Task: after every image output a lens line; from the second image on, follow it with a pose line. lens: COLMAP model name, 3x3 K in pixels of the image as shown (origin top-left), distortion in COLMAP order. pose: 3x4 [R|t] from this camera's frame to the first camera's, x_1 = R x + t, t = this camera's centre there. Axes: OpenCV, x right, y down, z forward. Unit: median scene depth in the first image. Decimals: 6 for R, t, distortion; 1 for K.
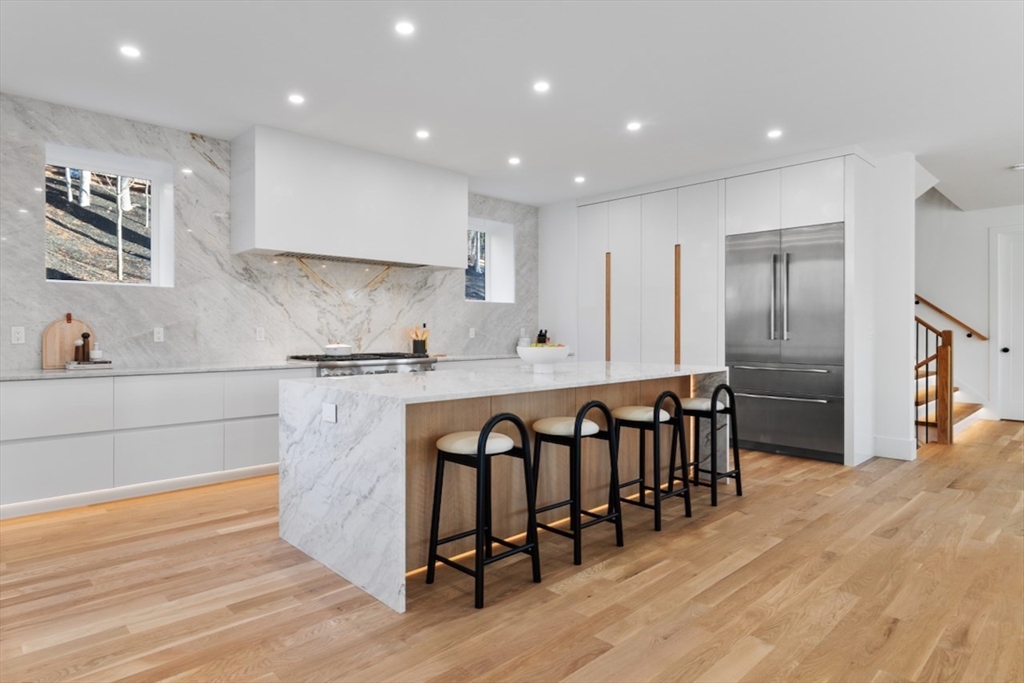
lens RADIAL K [[569.2, 0, 510.8], [0, 569.2, 334.5], [0, 0, 1]] dist [-0.007395, -0.000895]
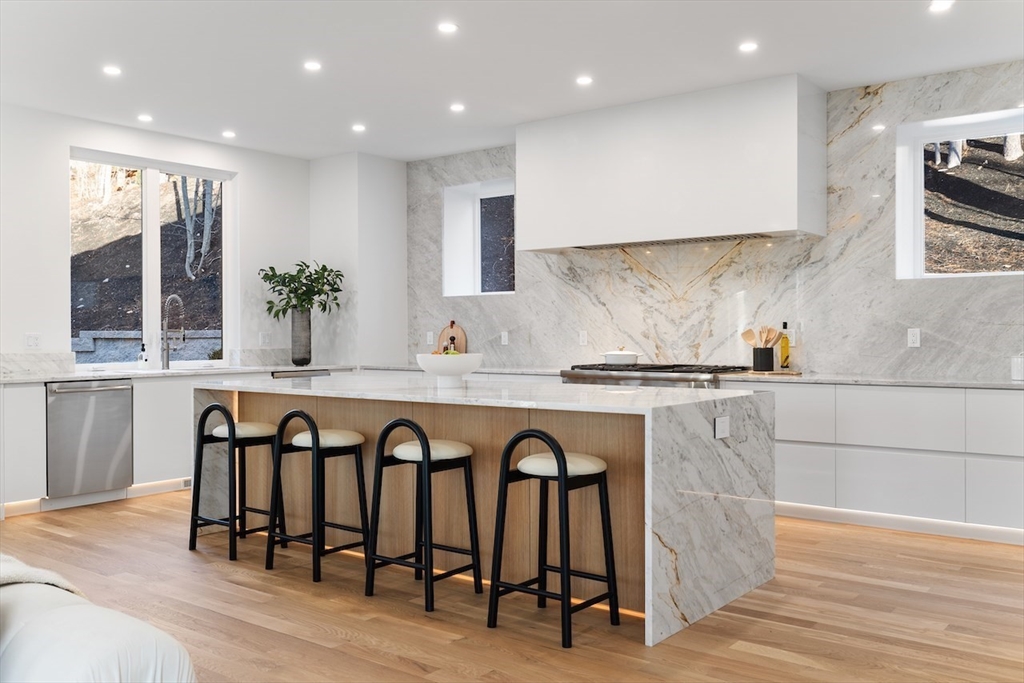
lens RADIAL K [[931.6, 0, 511.2], [0, 931.6, 341.5], [0, 0, 1]] dist [0.005576, 0.000000]
pose [[0.142815, 0.008903, -0.989709, 1.010661], [-0.002166, 0.999960, 0.008683, -0.007854], [0.989747, 0.000903, 0.142829, 0.664136]]
